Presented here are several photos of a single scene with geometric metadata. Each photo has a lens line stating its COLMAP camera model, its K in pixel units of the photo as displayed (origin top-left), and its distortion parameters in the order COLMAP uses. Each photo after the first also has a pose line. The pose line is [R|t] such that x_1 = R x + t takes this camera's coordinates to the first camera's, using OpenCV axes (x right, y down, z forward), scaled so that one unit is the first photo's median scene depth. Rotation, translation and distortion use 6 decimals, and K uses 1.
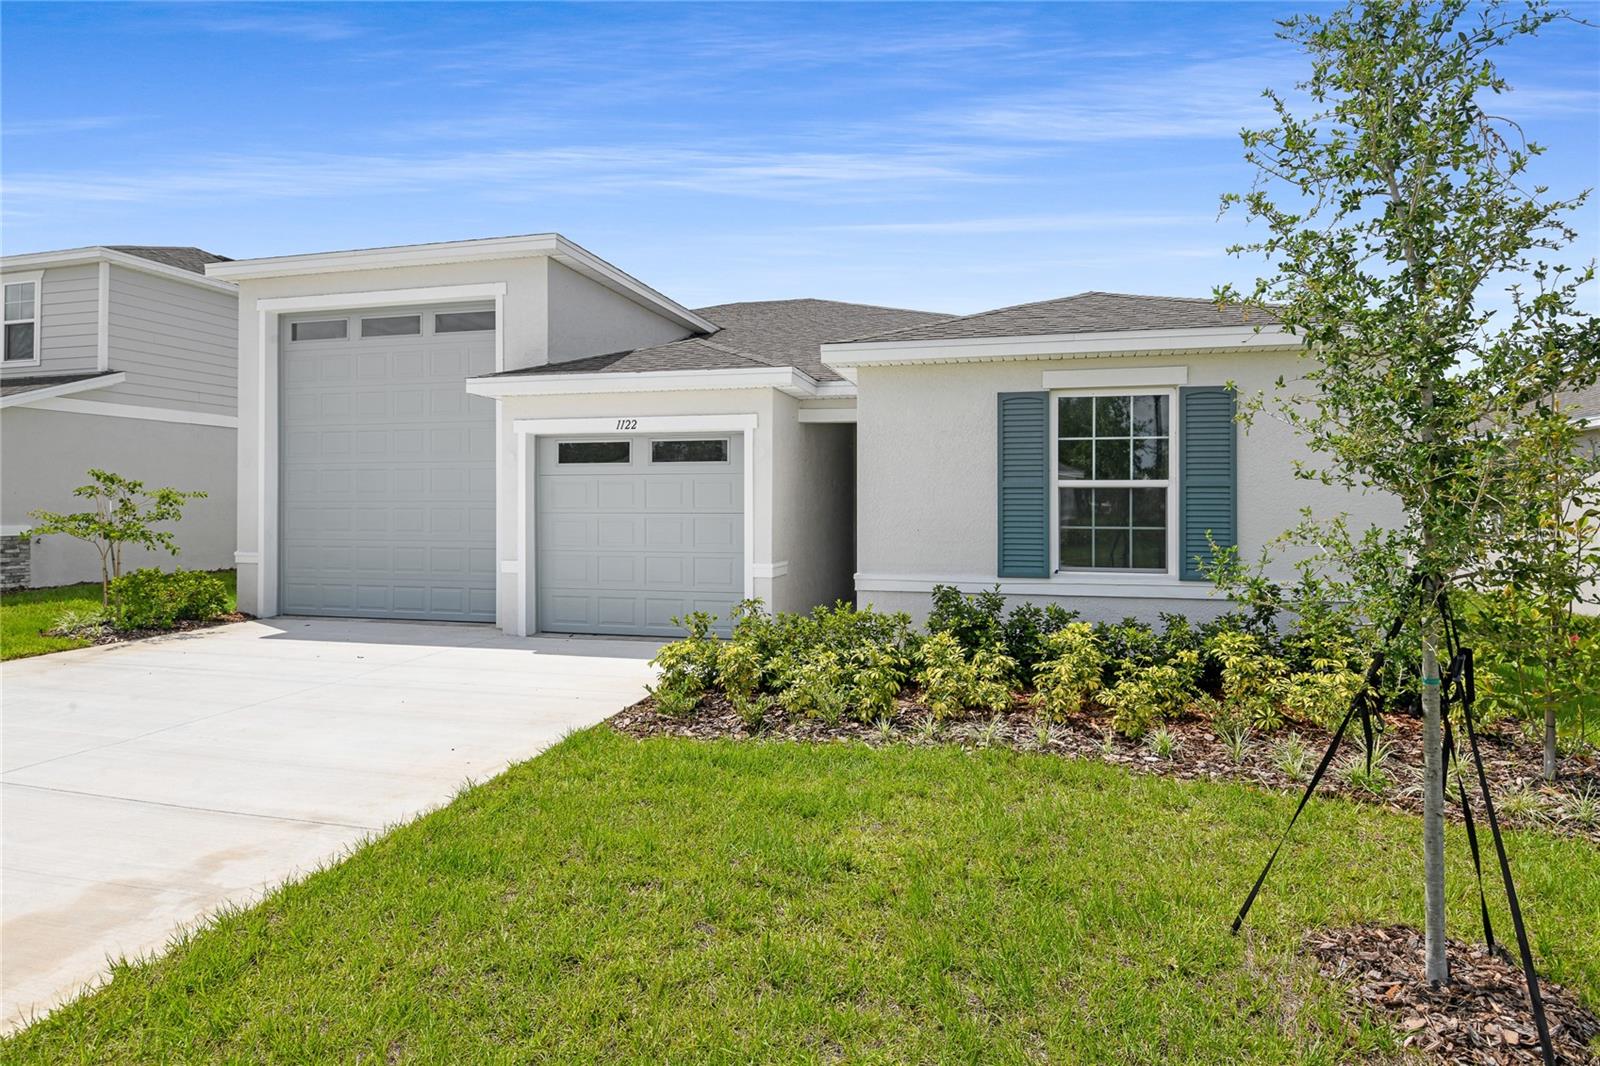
lens RADIAL K [[892.8, 0, 740.7], [0, 892.8, 488.6], [0, 0, 1]] dist [-0.004834, 0.001390]
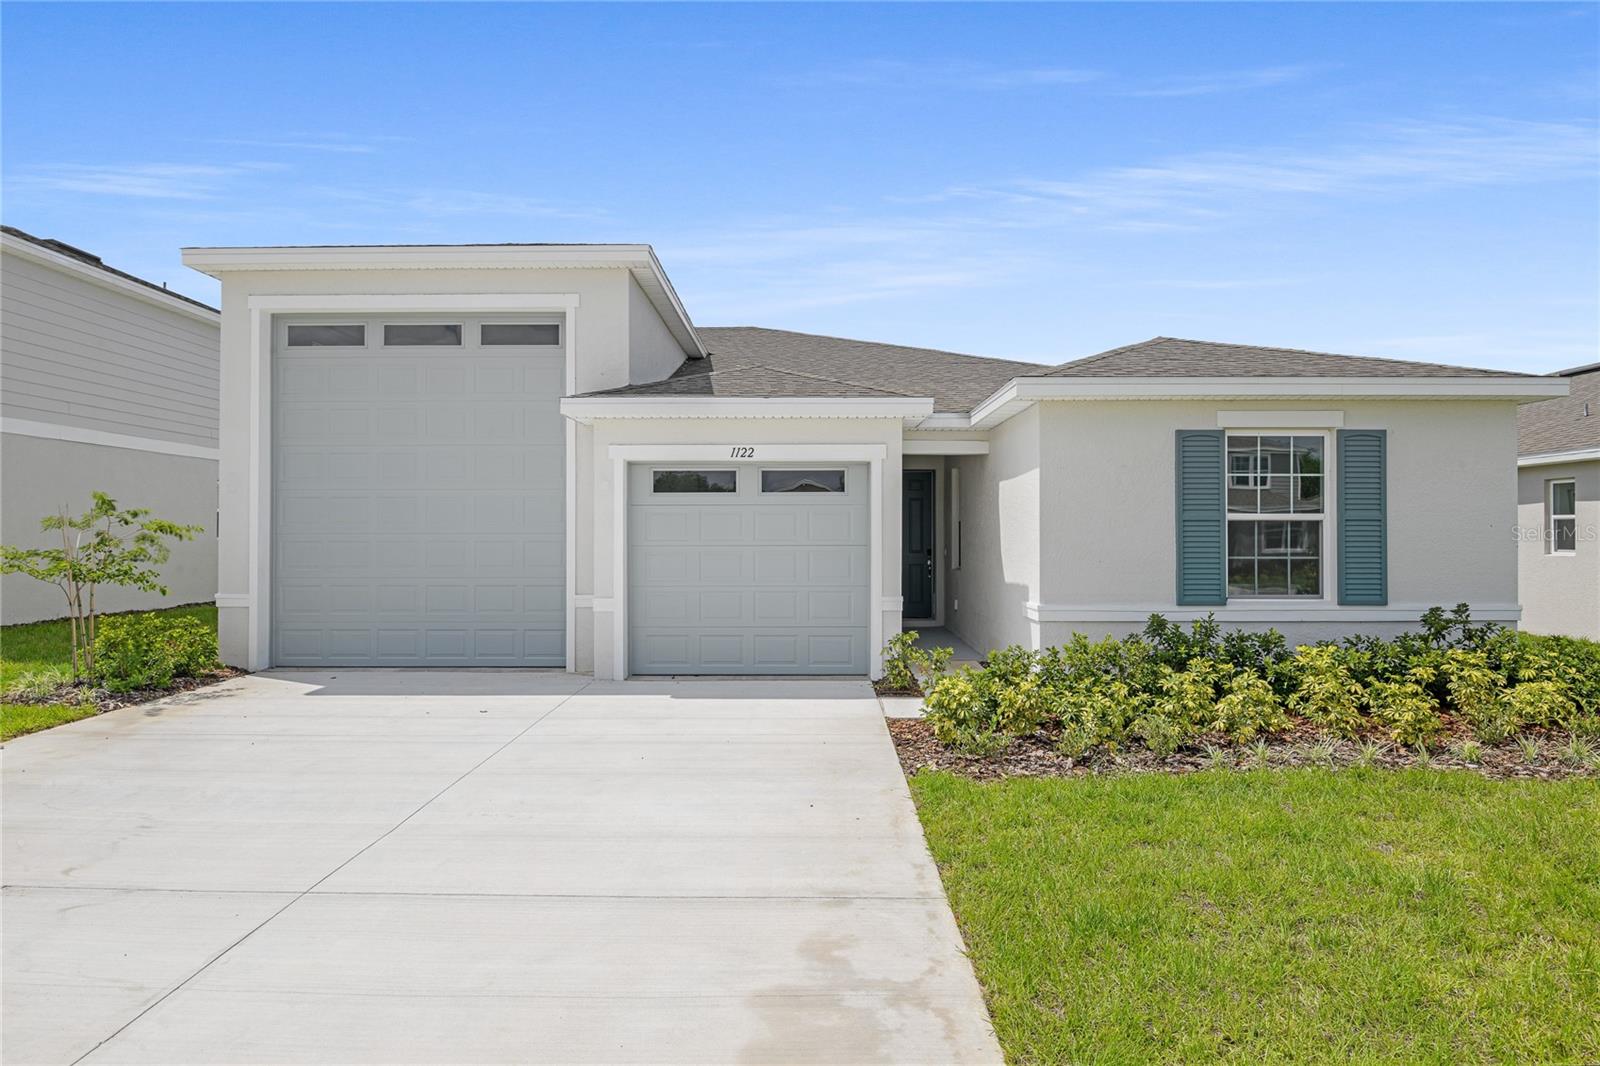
lens RADIAL K [[892.8, 0, 801.8], [0, 892.8, 522.1], [0, 0, 1]] dist [-0.004834, 0.001390]
pose [[0.969635, 0.003146, 0.244535, -0.292273], [-0.003165, 0.999995, -0.000315, 0.002145], [-0.244535, -0.000469, 0.969640, 0.063878]]
